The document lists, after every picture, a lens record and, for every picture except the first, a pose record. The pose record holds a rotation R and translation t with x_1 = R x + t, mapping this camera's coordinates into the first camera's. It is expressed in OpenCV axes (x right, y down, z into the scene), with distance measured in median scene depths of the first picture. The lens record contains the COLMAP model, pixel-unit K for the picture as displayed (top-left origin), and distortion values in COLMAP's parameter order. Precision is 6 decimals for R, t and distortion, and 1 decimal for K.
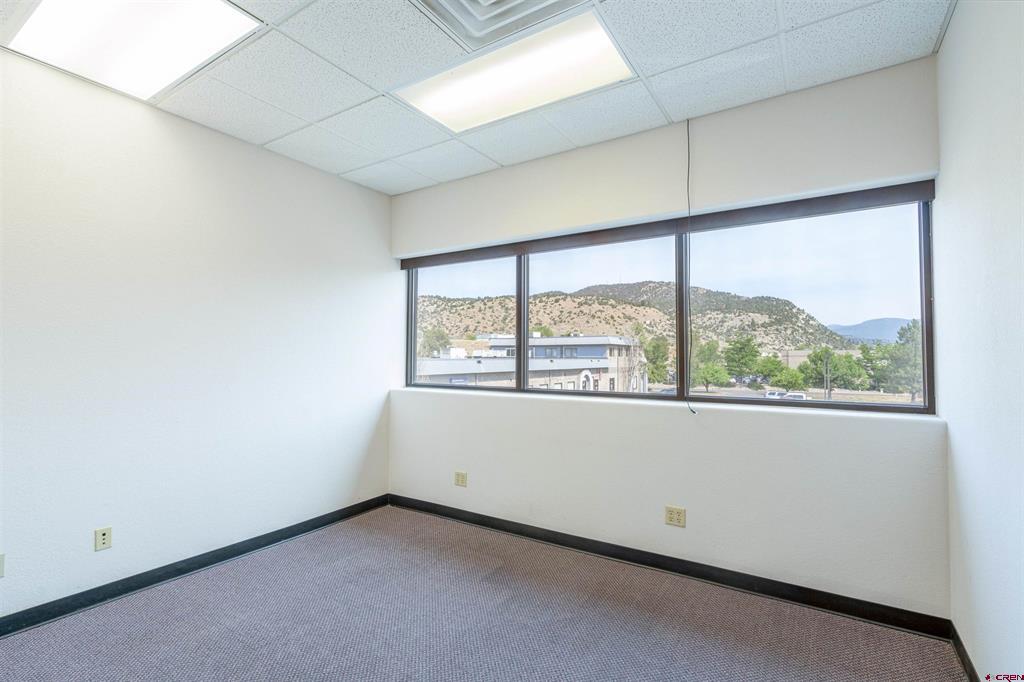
lens RADIAL K [[479.3, 0, 536.1], [0, 479.3, 341.6], [0, 0, 1]] dist [0.001431, -0.001733]
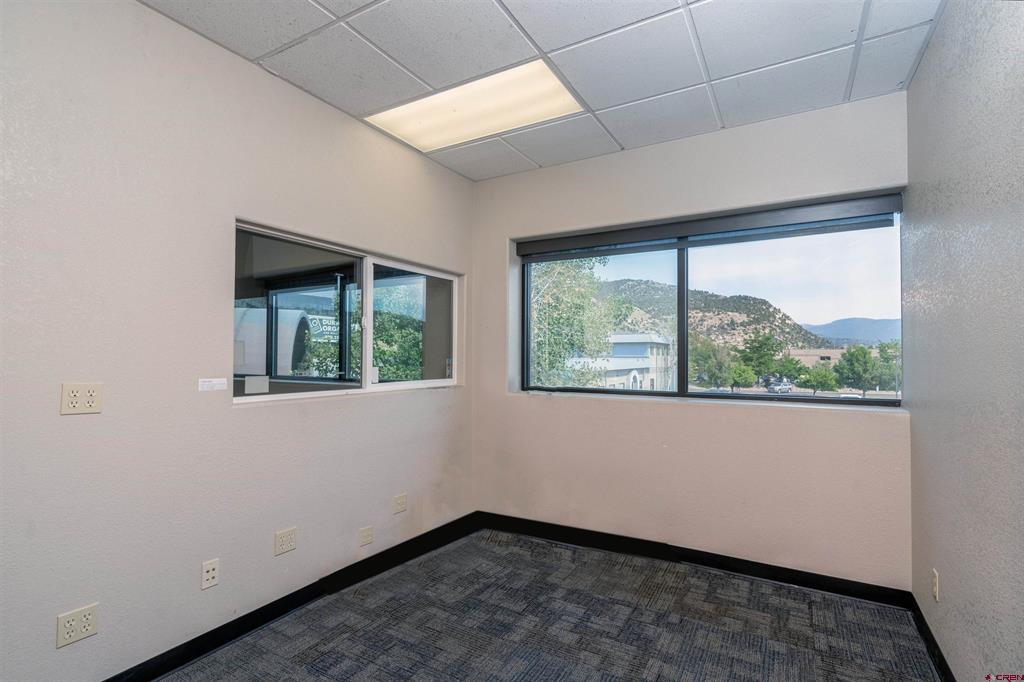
lens RADIAL K [[479.3, 0, 511.0], [0, 479.3, 341.3], [0, 0, 1]] dist [0.001431, -0.001733]
pose [[0.998613, 0.002844, 0.052579, -0.103134], [-0.002948, 0.999994, 0.001899, 0.001288], [-0.052573, -0.002051, 0.998615, 0.047947]]
